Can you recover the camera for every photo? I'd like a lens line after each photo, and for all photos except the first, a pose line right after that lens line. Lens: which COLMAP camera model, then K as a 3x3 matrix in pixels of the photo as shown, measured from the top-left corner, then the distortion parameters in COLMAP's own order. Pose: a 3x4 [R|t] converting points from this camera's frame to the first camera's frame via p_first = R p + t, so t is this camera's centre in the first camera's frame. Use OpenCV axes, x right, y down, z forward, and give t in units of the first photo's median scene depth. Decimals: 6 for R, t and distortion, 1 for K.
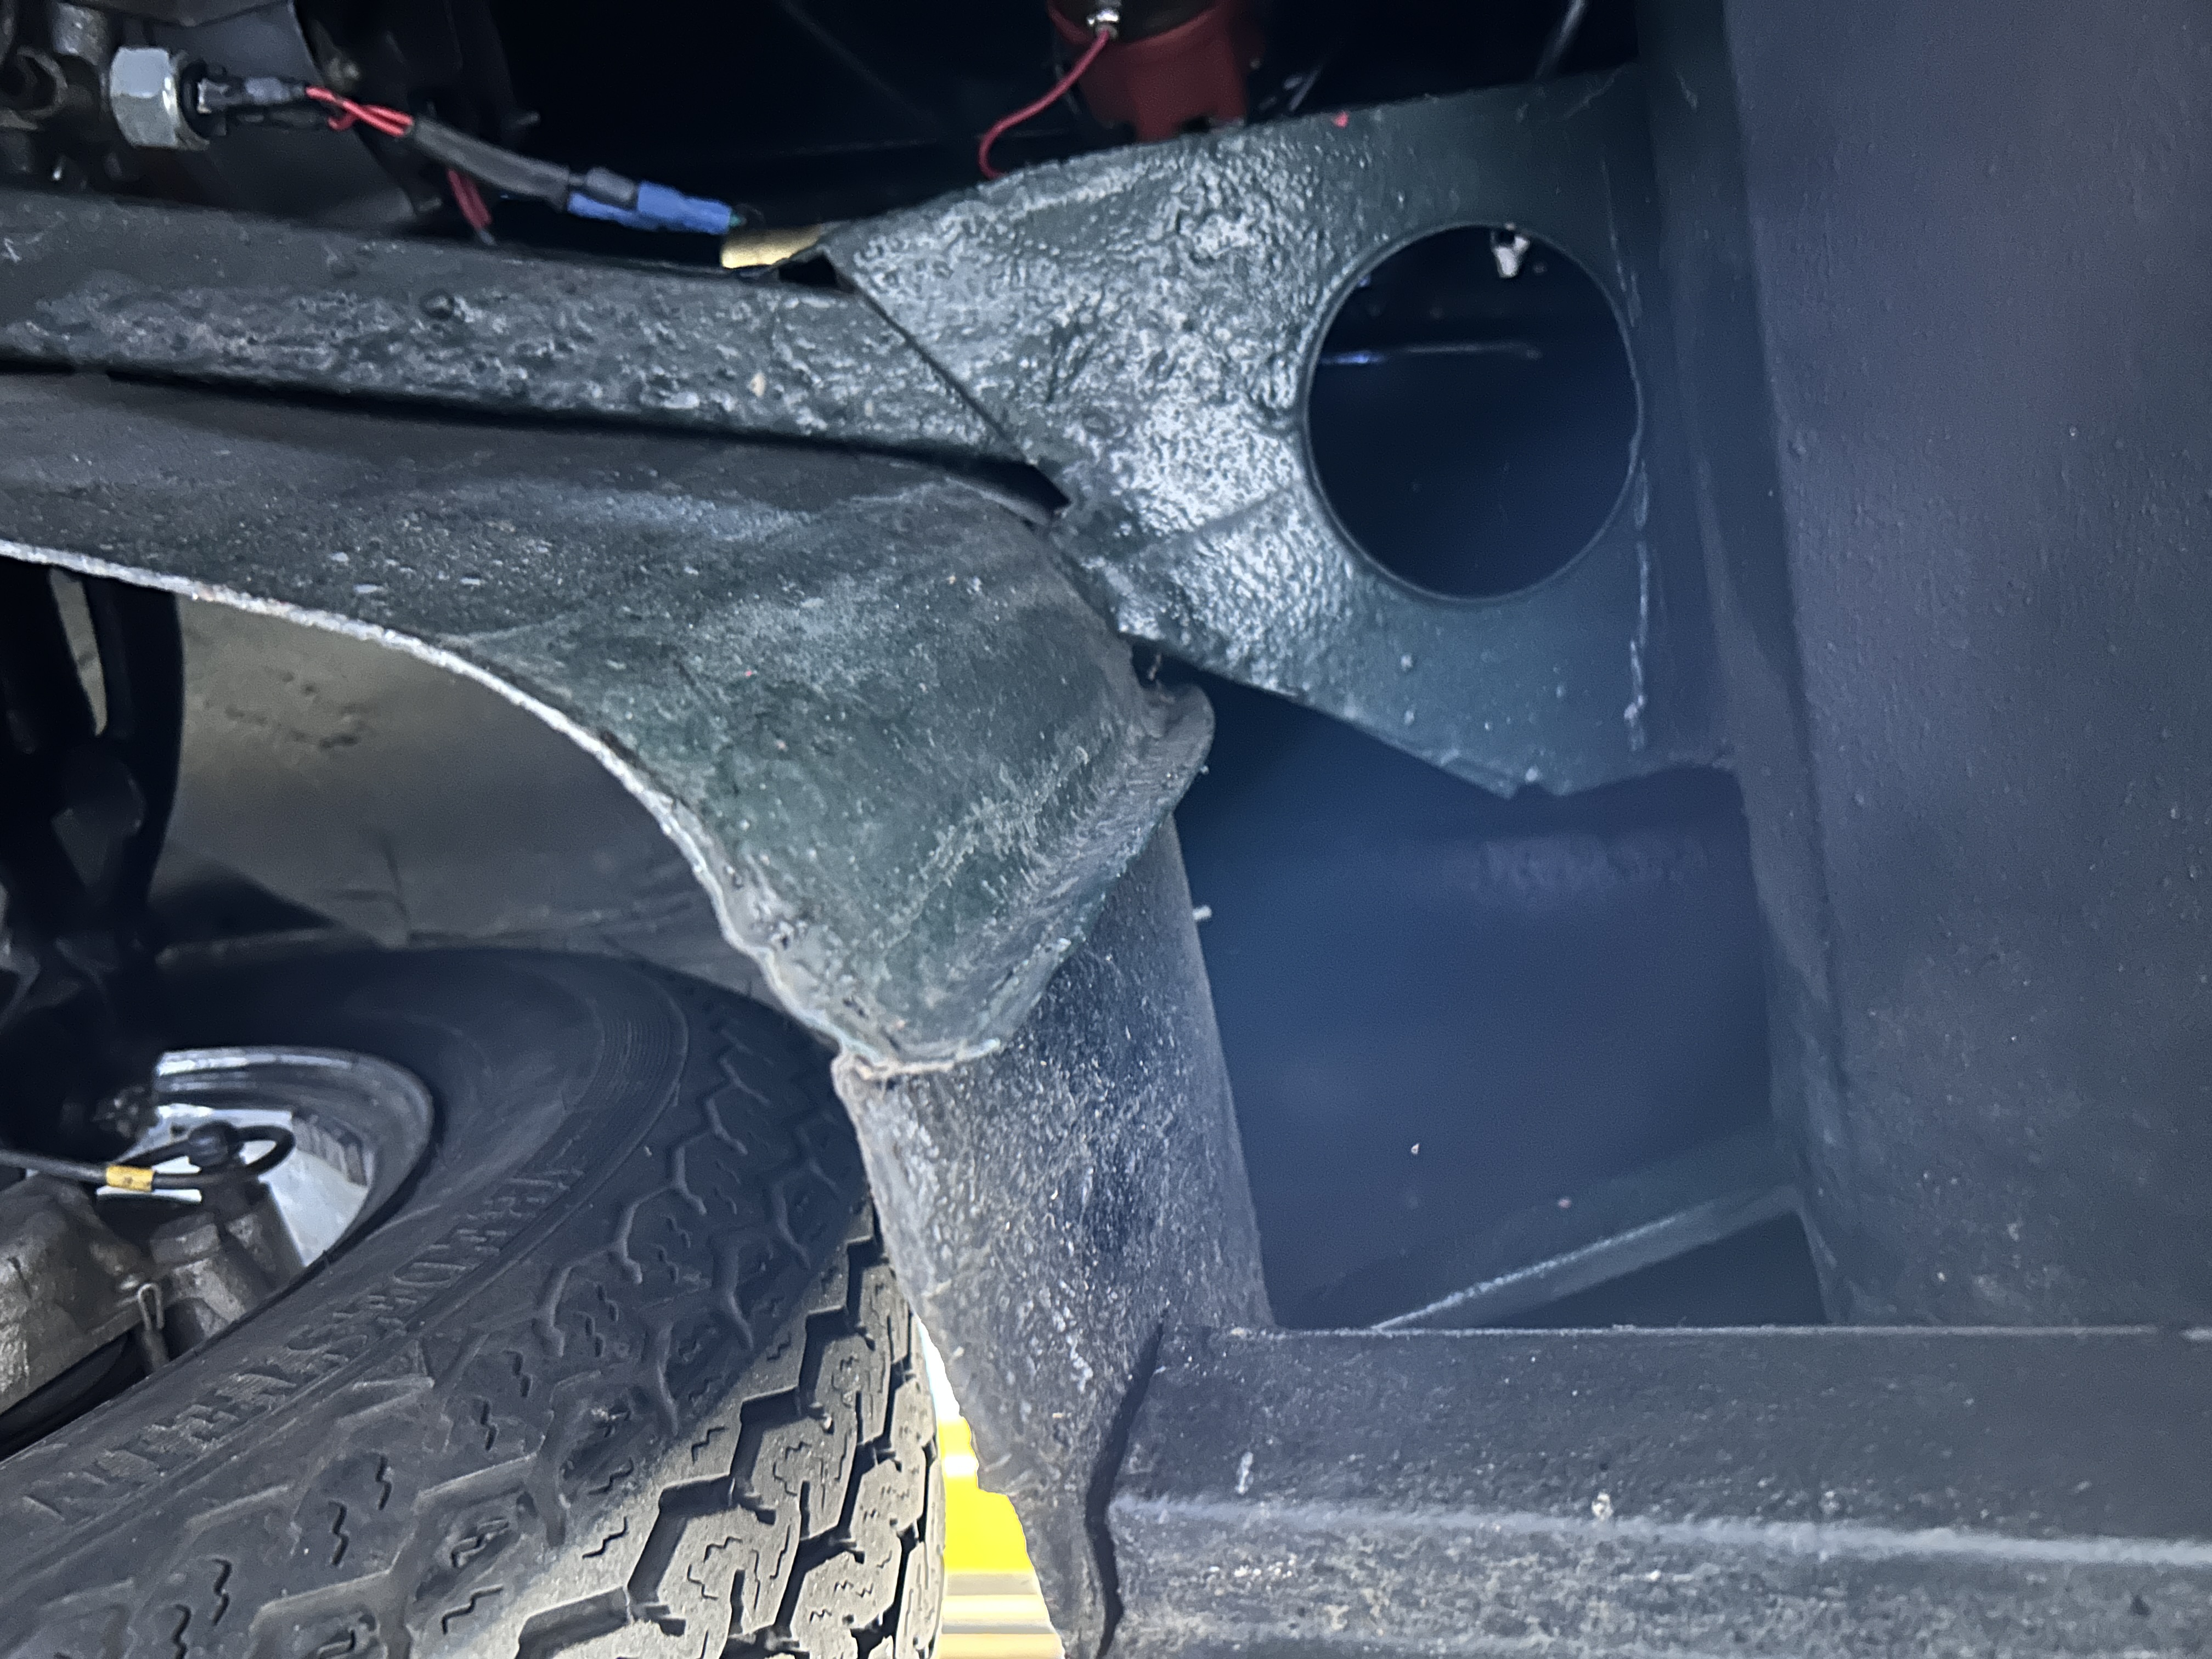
lens RADIAL K [[1665.2, 0, 1135.6], [0, 1665.2, 844.1], [0, 0, 1]] dist [0.035802, -0.046837]
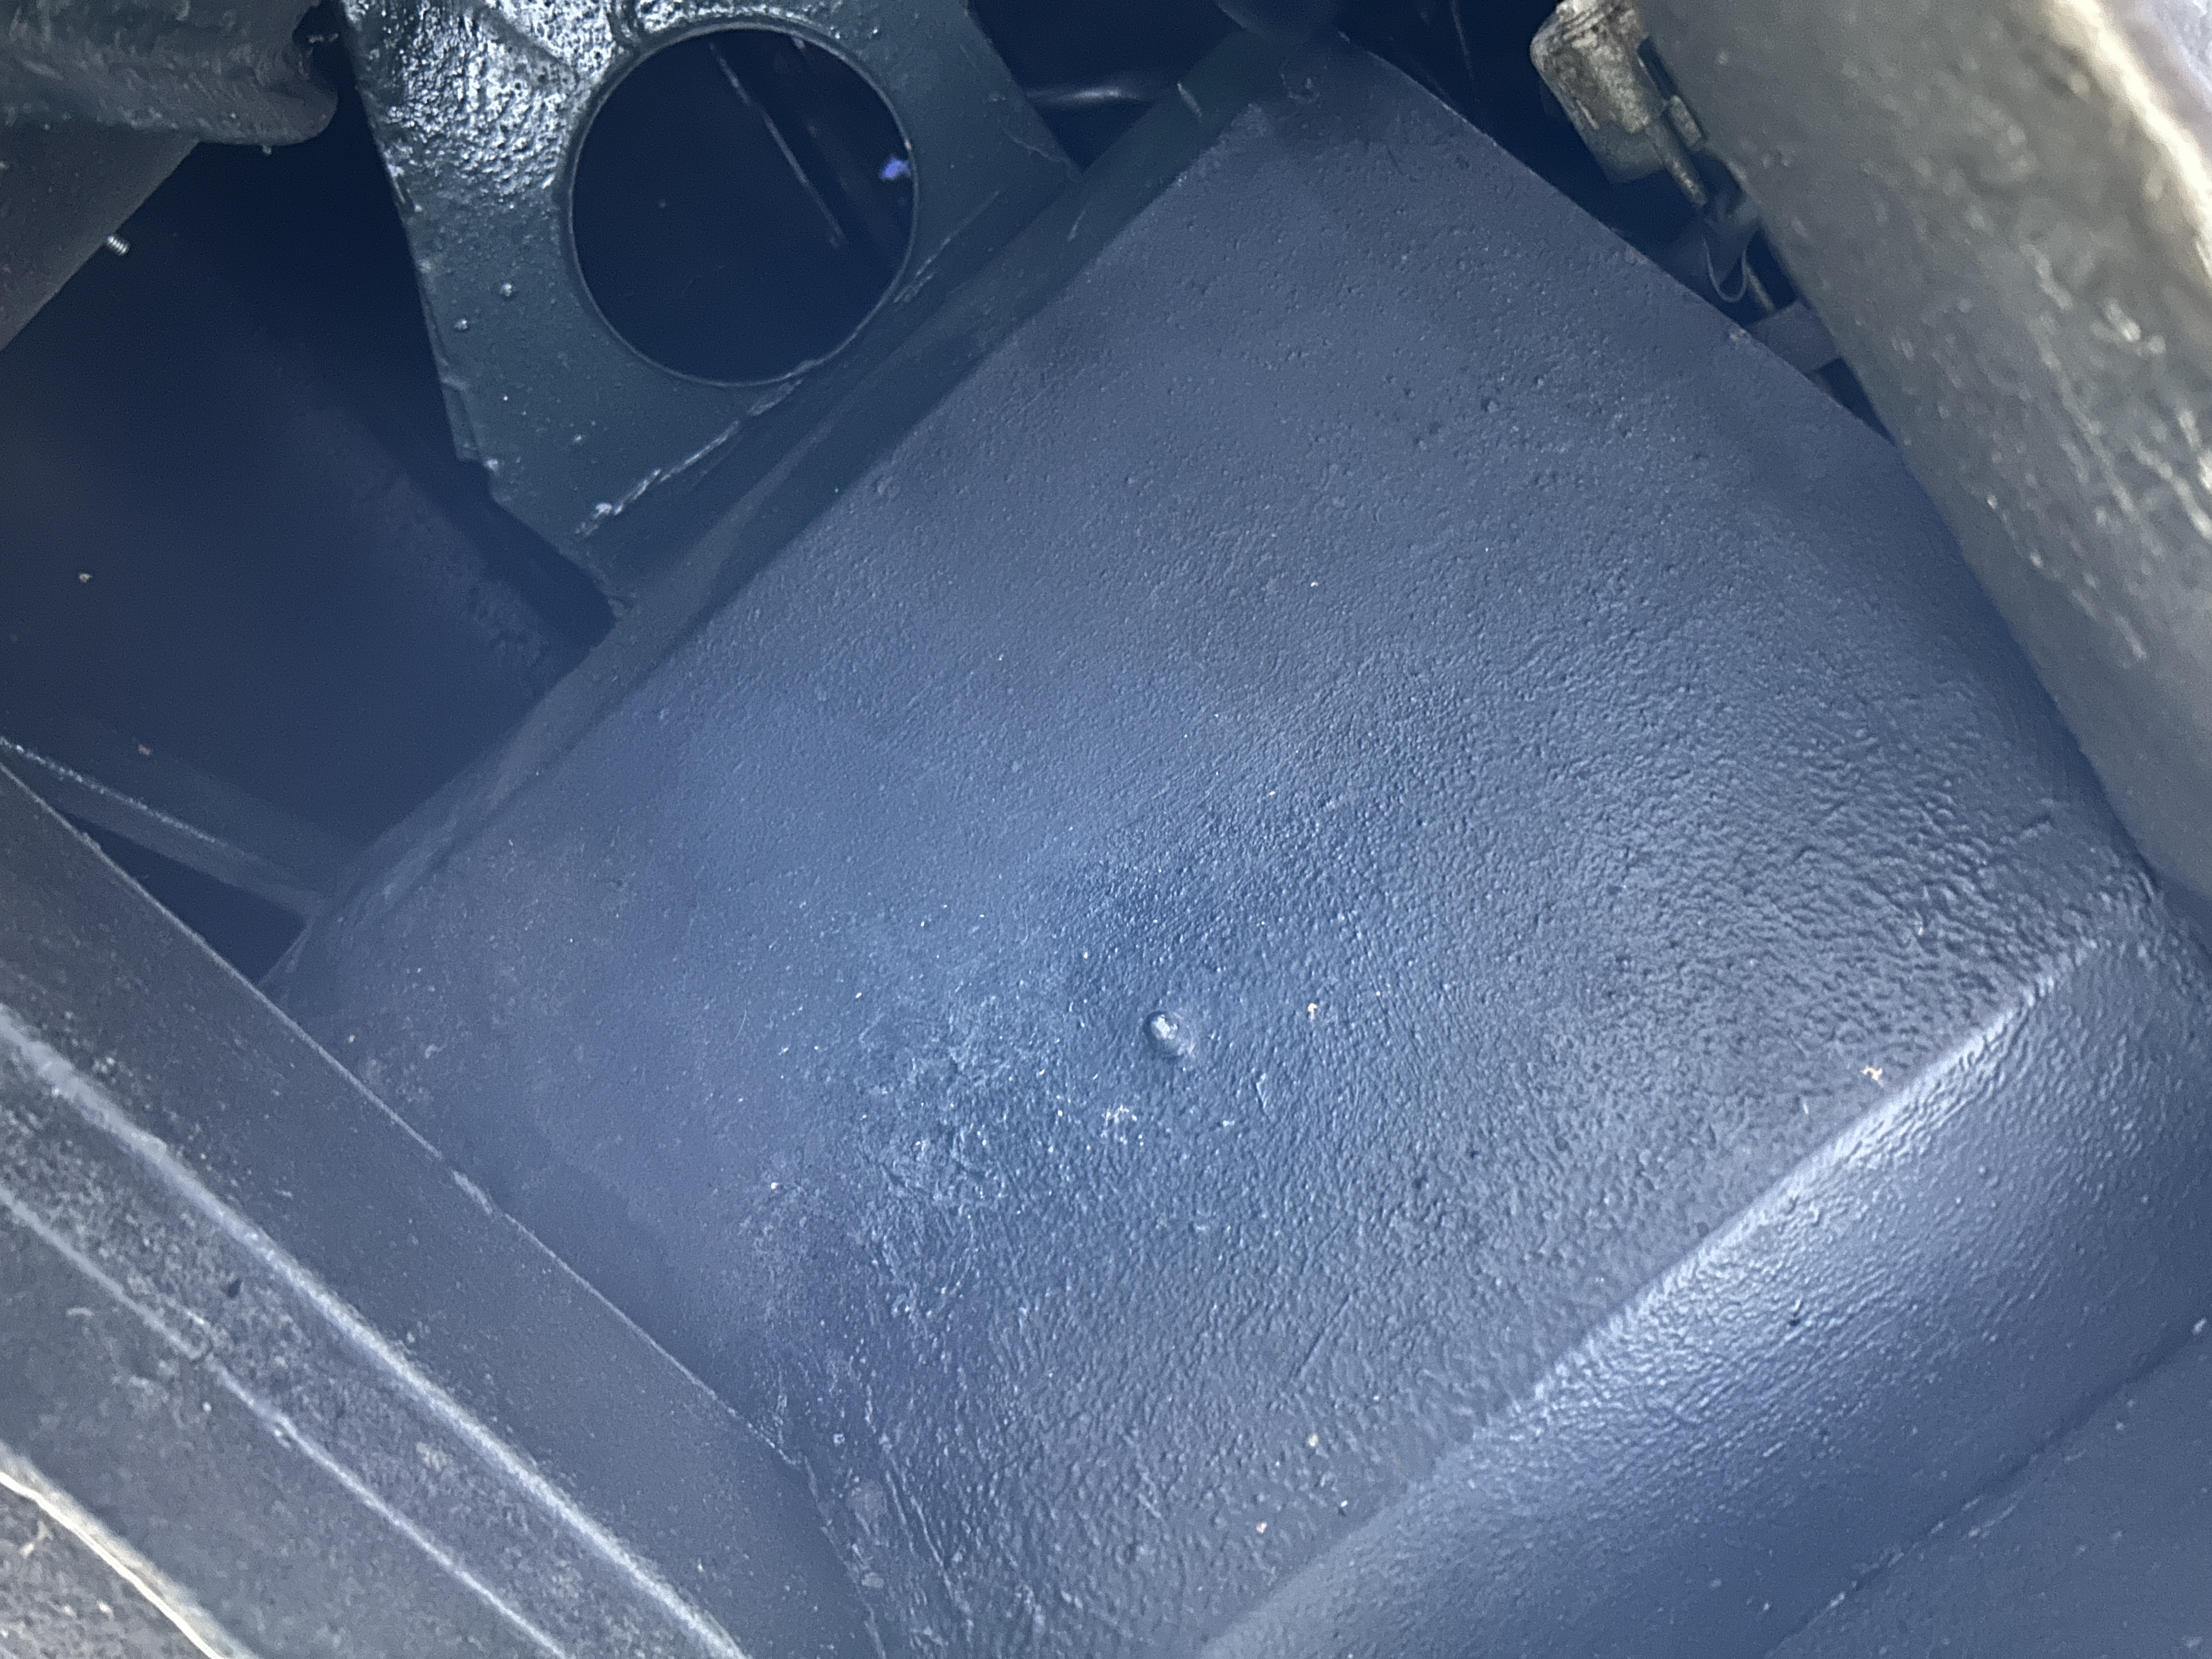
lens RADIAL K [[1665.2, 0, 1086.2], [0, 1665.2, 829.5], [0, 0, 1]] dist [0.035802, -0.046837]
pose [[0.442345, 0.709576, 0.548483, 0.000284], [-0.760639, 0.620831, -0.189728, 0.017232], [-0.475142, -0.333273, 0.814352, -0.069142]]
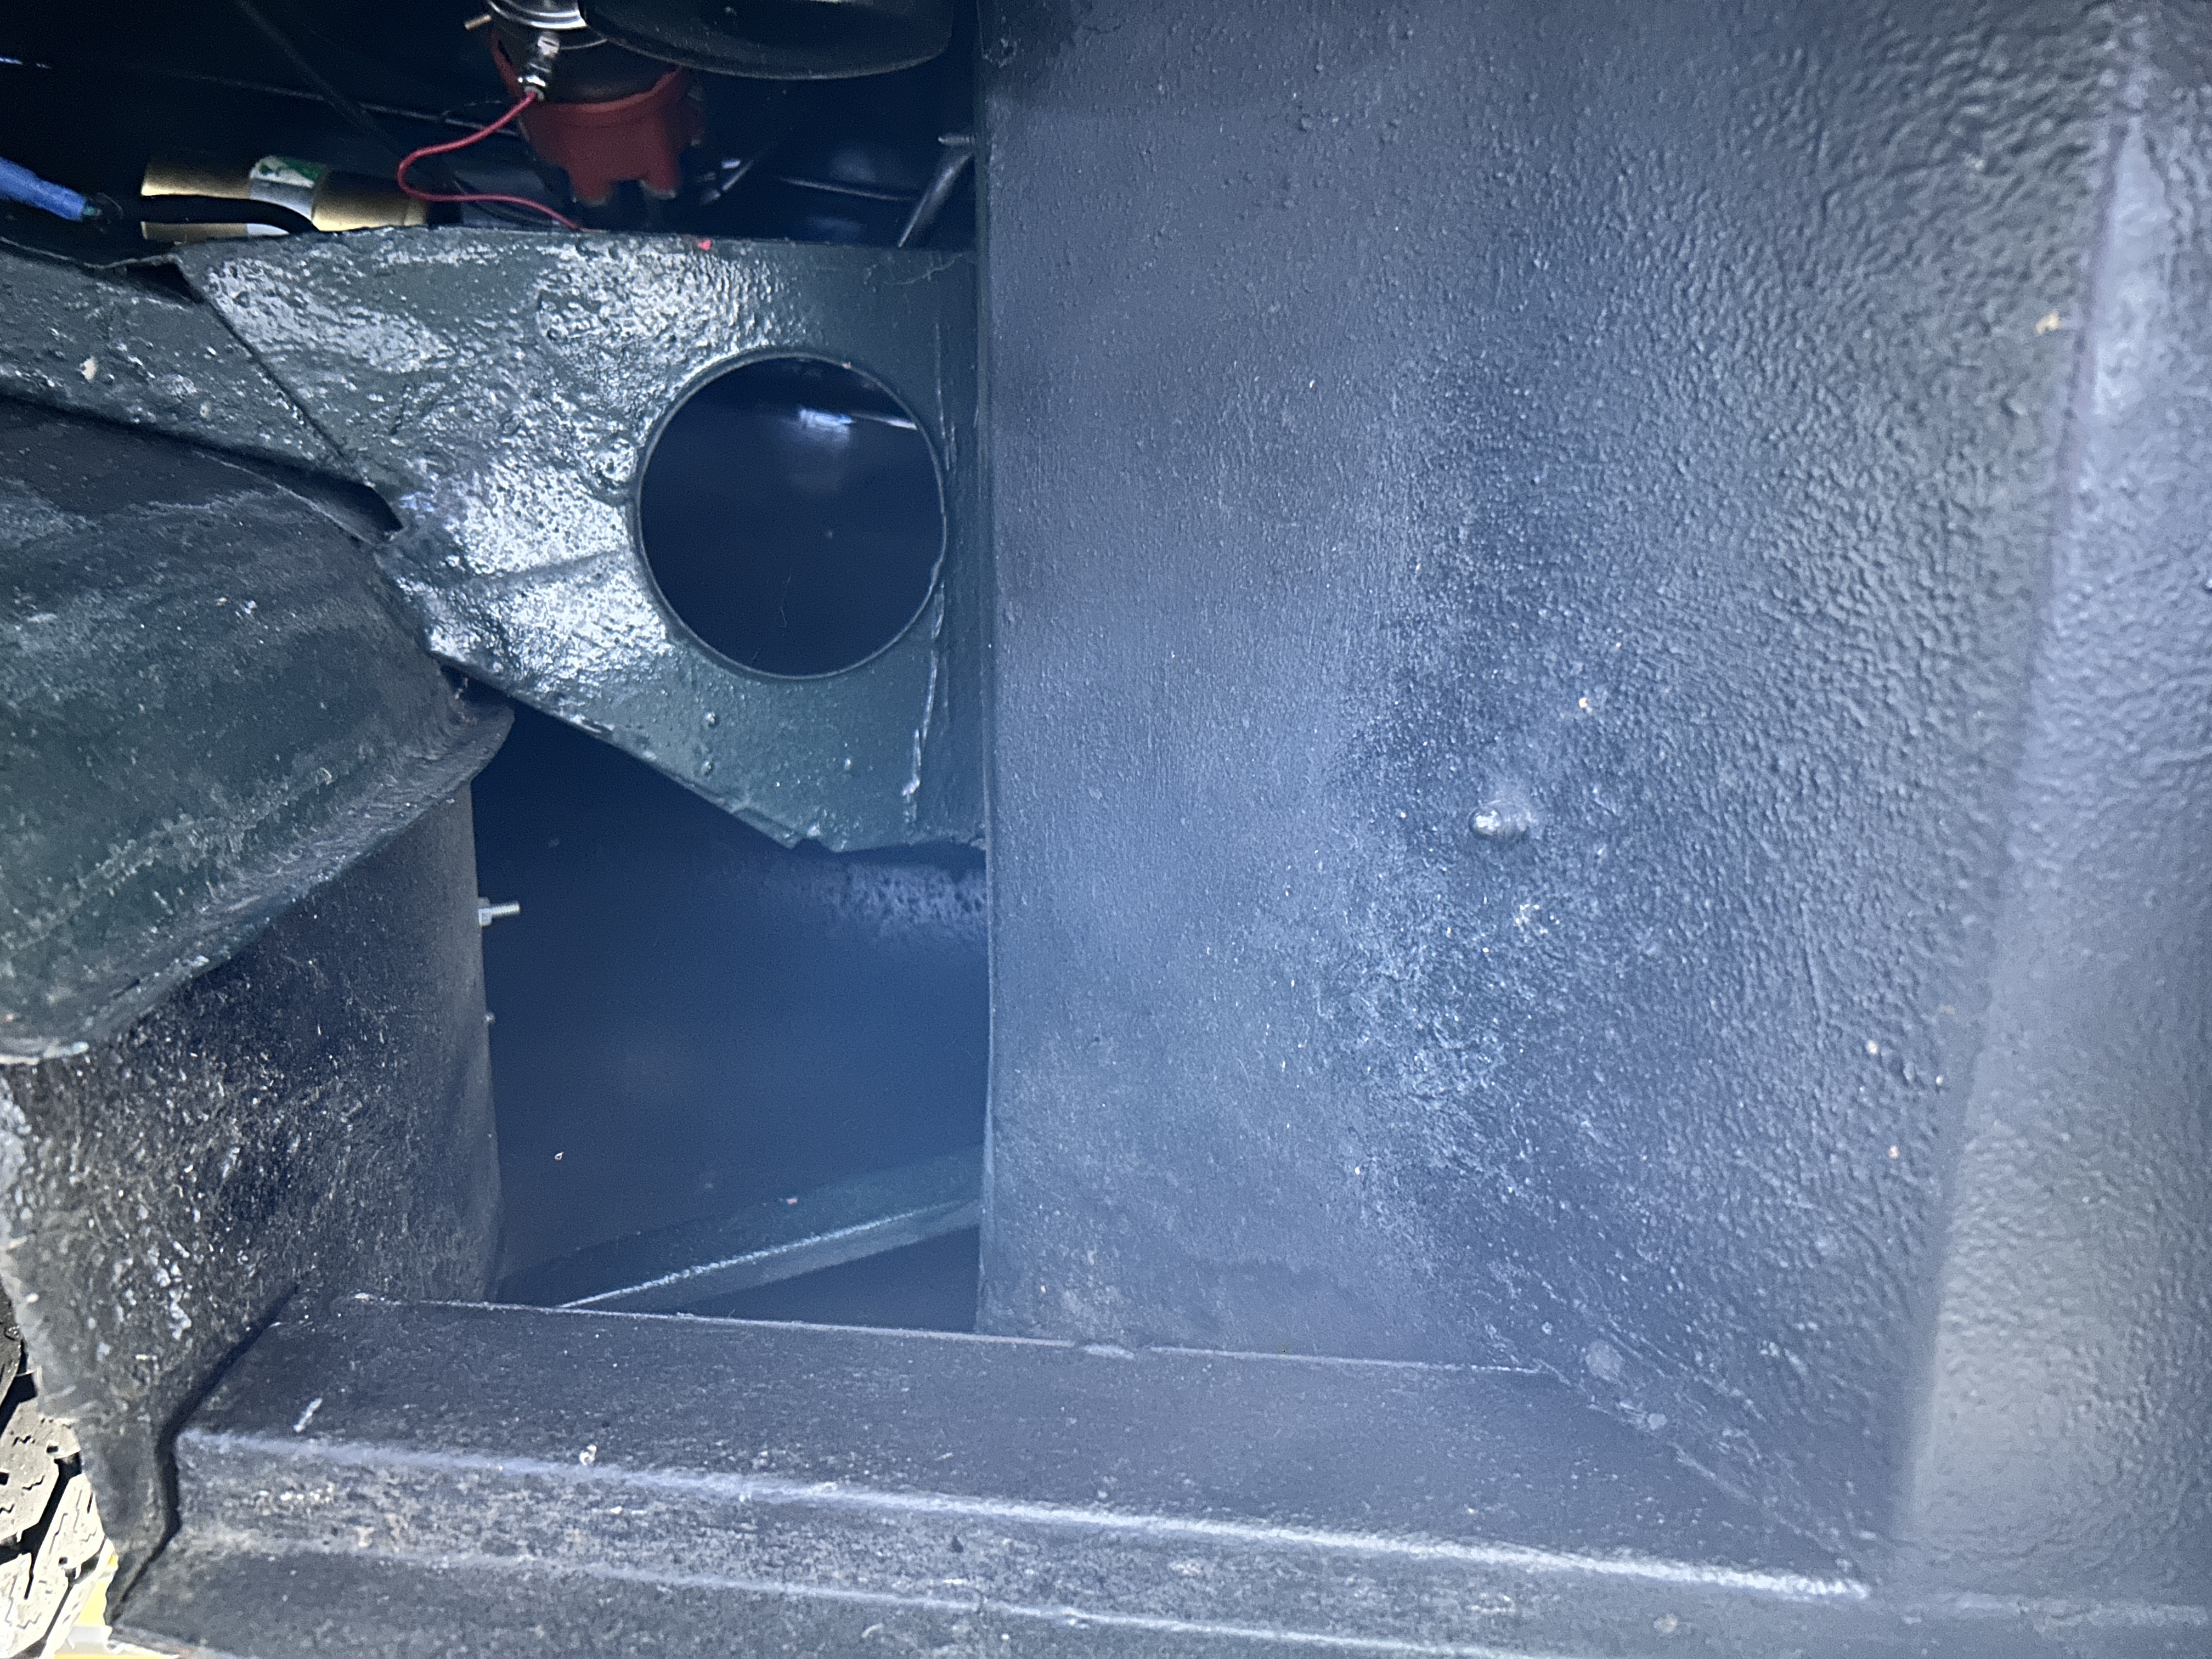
lens RADIAL K [[1665.2, 0, 1110.5], [0, 1665.2, 819.6], [0, 0, 1]] dist [0.035802, -0.046837]
pose [[0.955640, 0.145613, 0.256024, 0.165056], [-0.147010, 0.989039, -0.013781, -0.075942], [-0.255225, -0.024468, 0.966572, -0.197872]]
